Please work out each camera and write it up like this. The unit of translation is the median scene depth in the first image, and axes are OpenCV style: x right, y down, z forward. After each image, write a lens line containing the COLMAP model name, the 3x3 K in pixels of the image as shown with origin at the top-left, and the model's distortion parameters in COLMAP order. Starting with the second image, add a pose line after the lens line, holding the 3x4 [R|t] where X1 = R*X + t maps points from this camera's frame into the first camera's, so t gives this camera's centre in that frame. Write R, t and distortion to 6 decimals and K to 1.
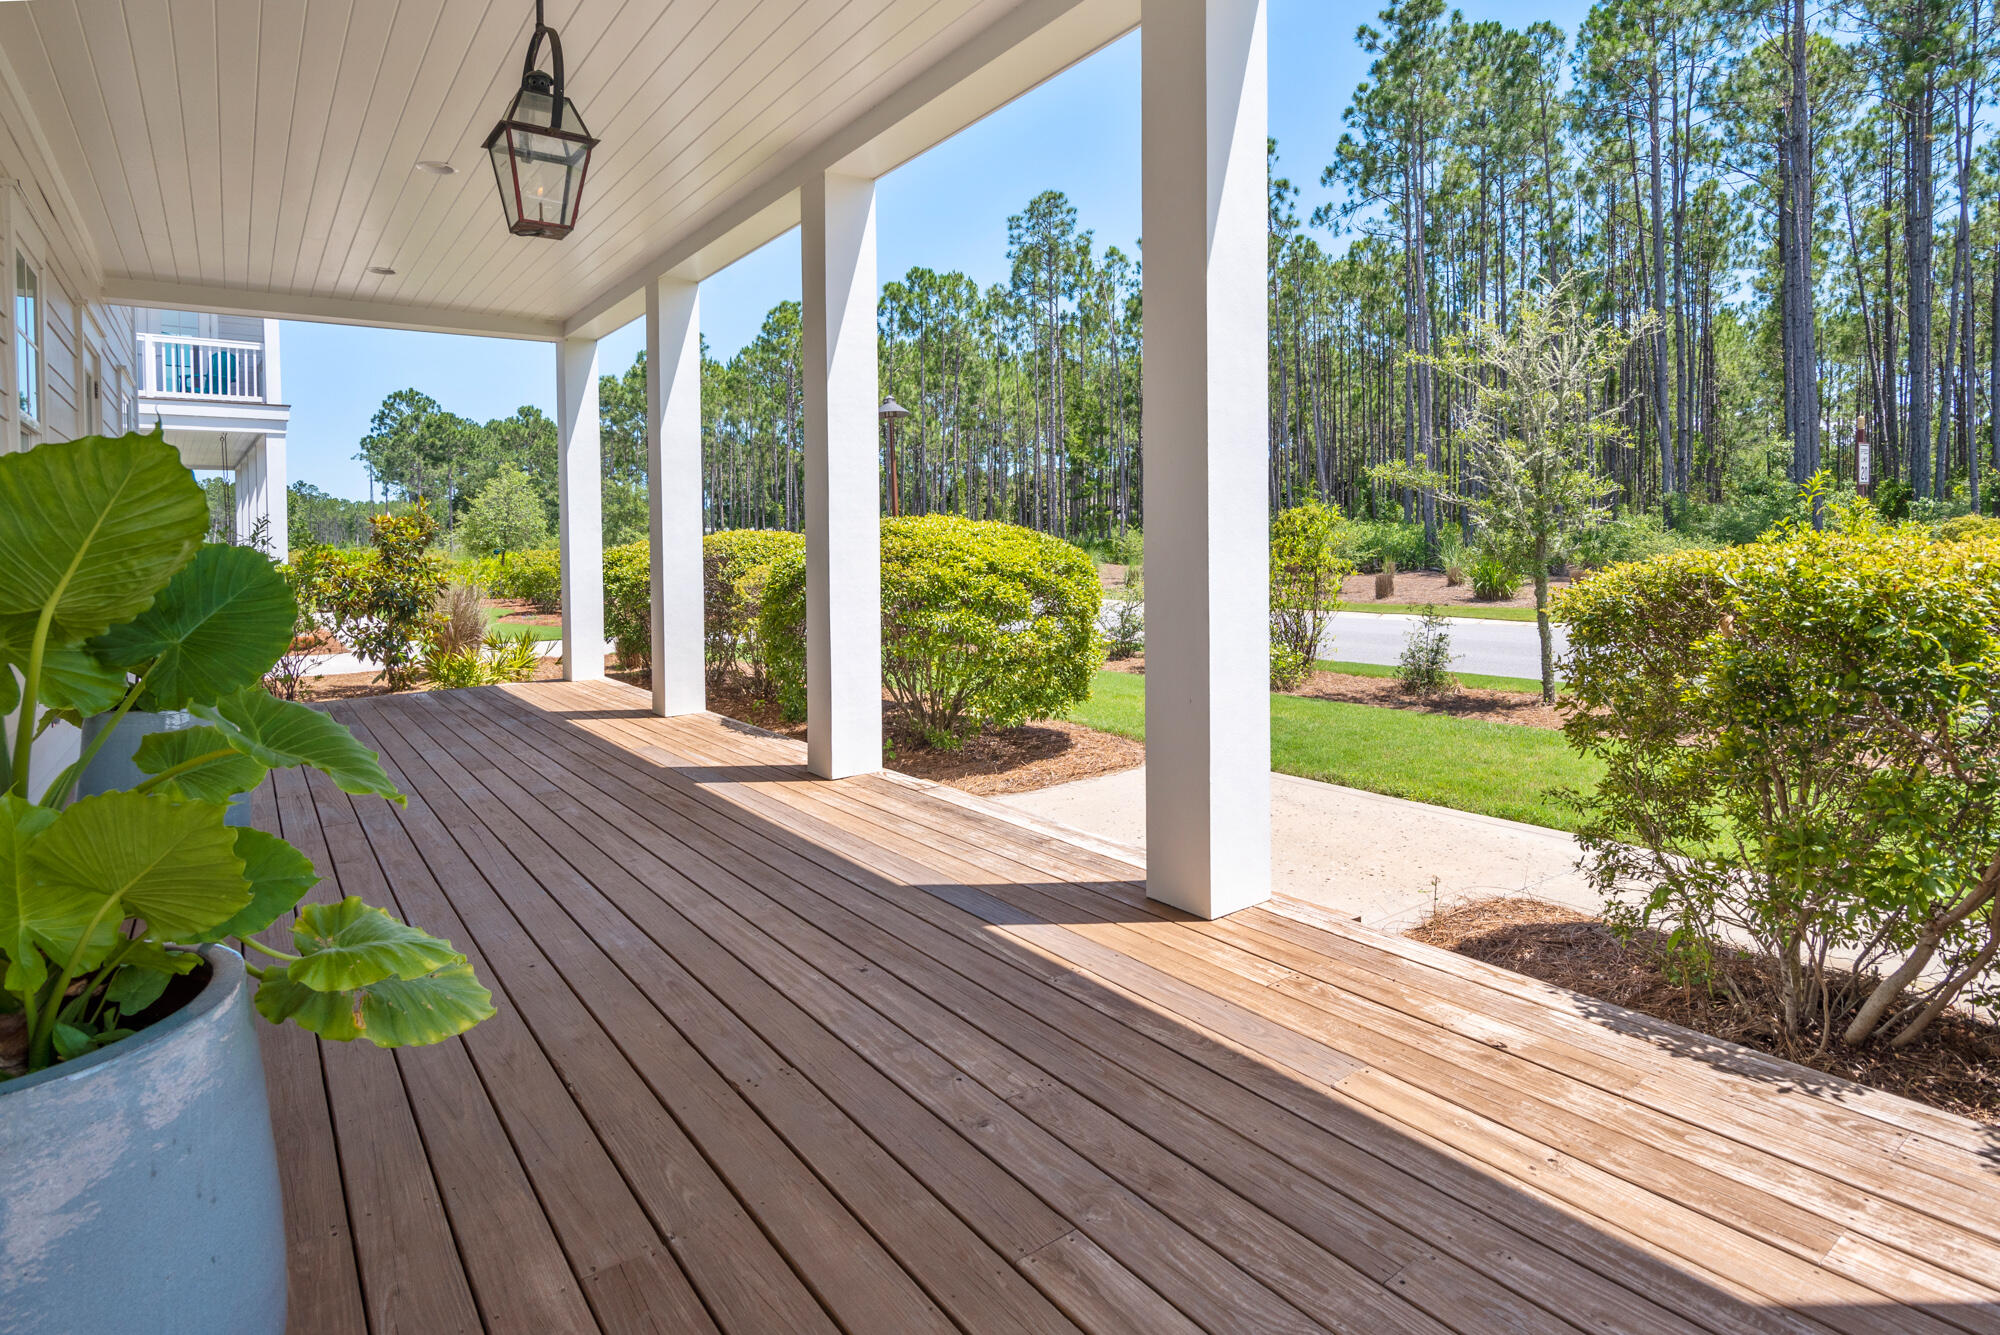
lens RADIAL K [[1002.5, 0, 1013.2], [0, 1002.5, 667.2], [0, 0, 1]] dist [-0.004429, 0.002138]
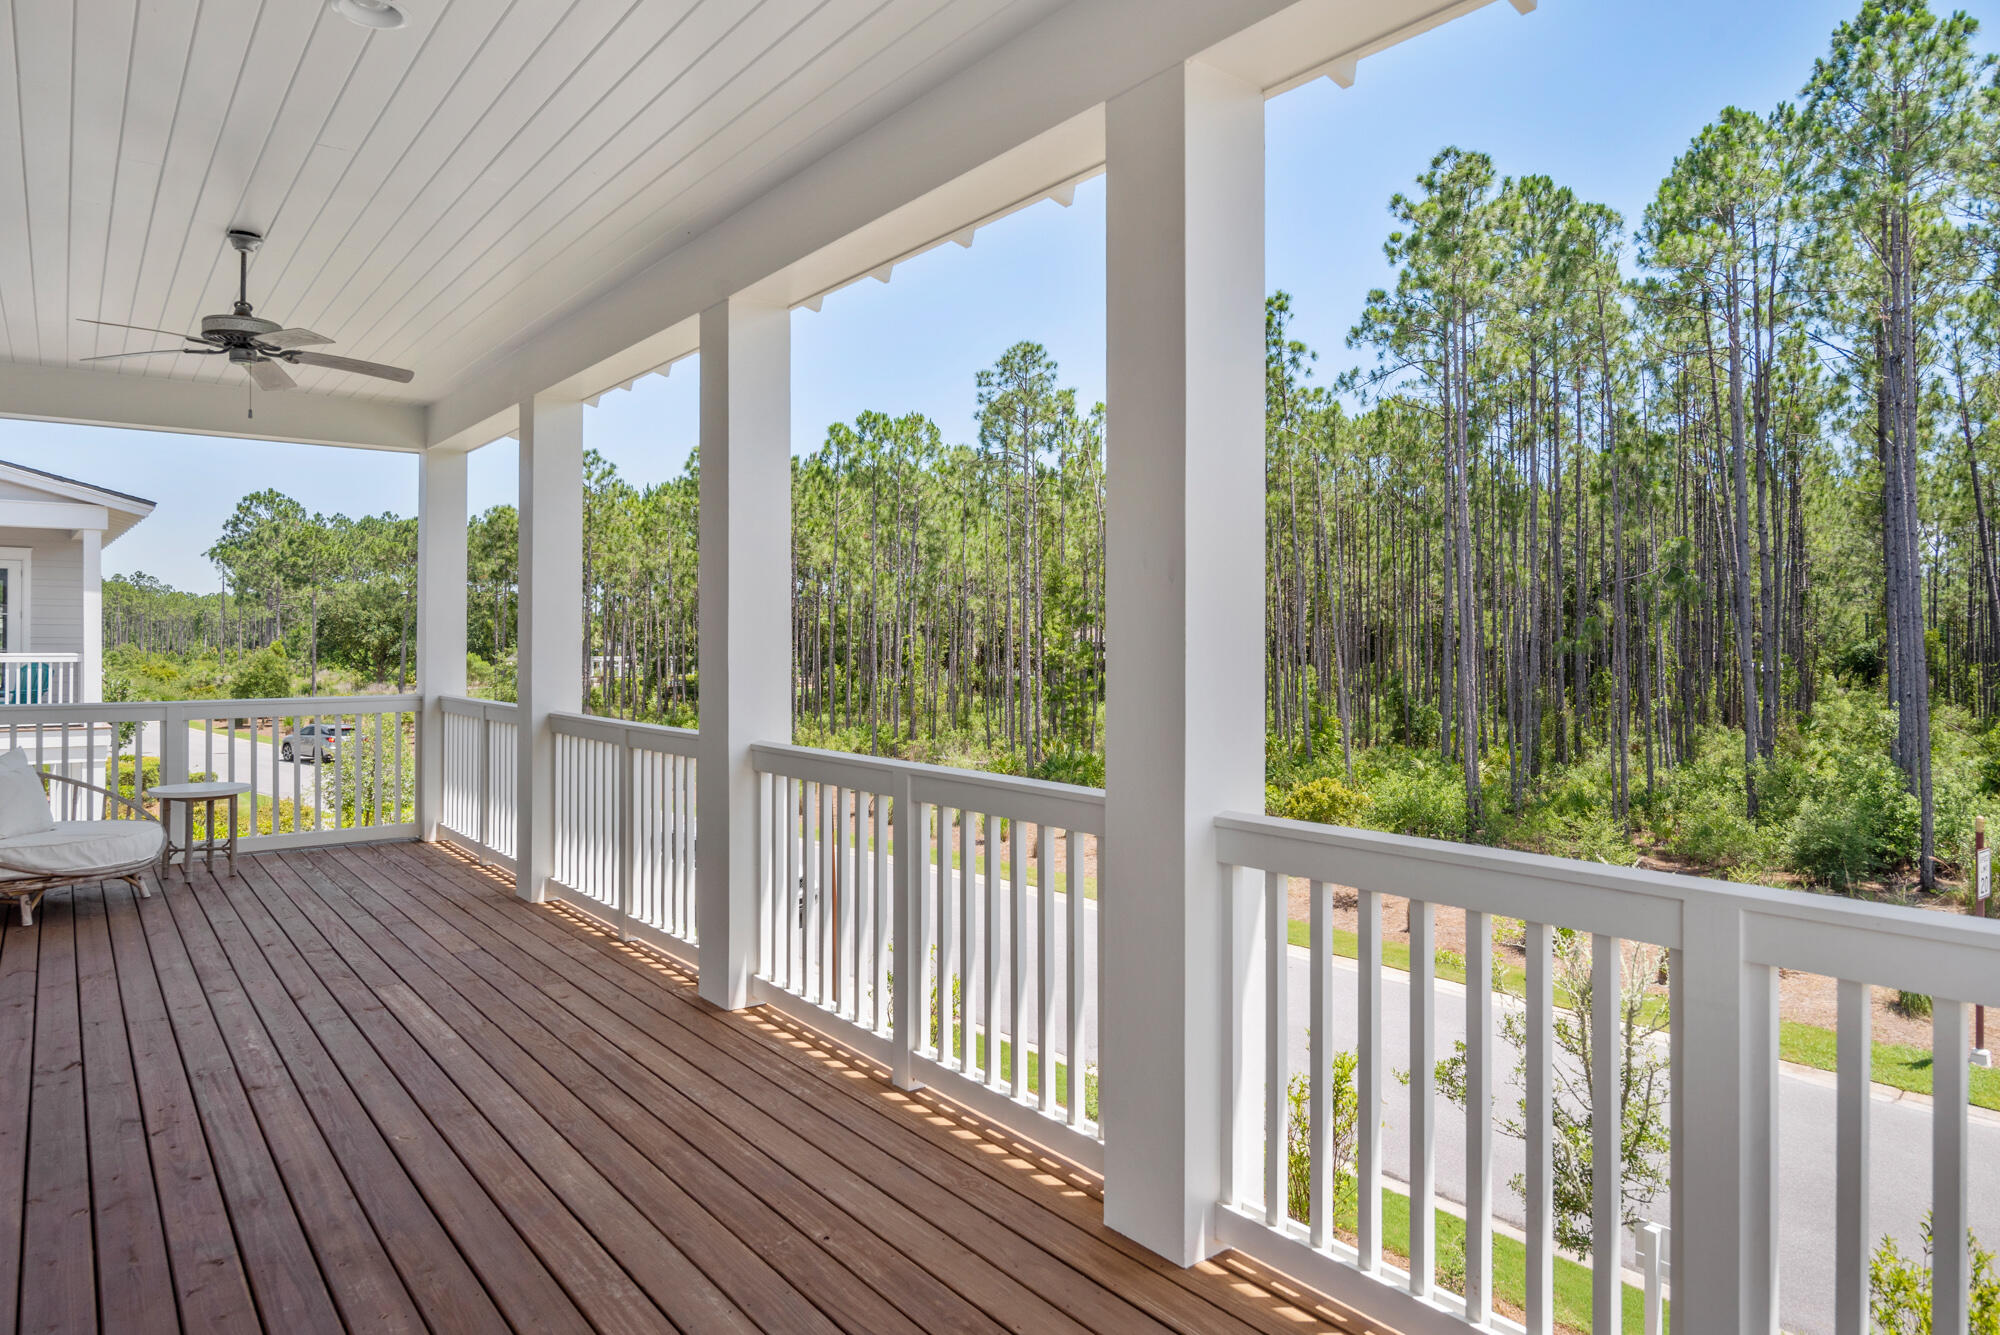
lens RADIAL K [[1173.0, 0, 989.4], [0, 1173.0, 659.8], [0, 0, 1]] dist [-0.003436, -0.002793]
pose [[0.999905, 0.012175, 0.006407, 0.002109], [-0.012138, 0.999910, -0.005683, -0.193437], [-0.006476, 0.005605, 0.999963, 0.009979]]
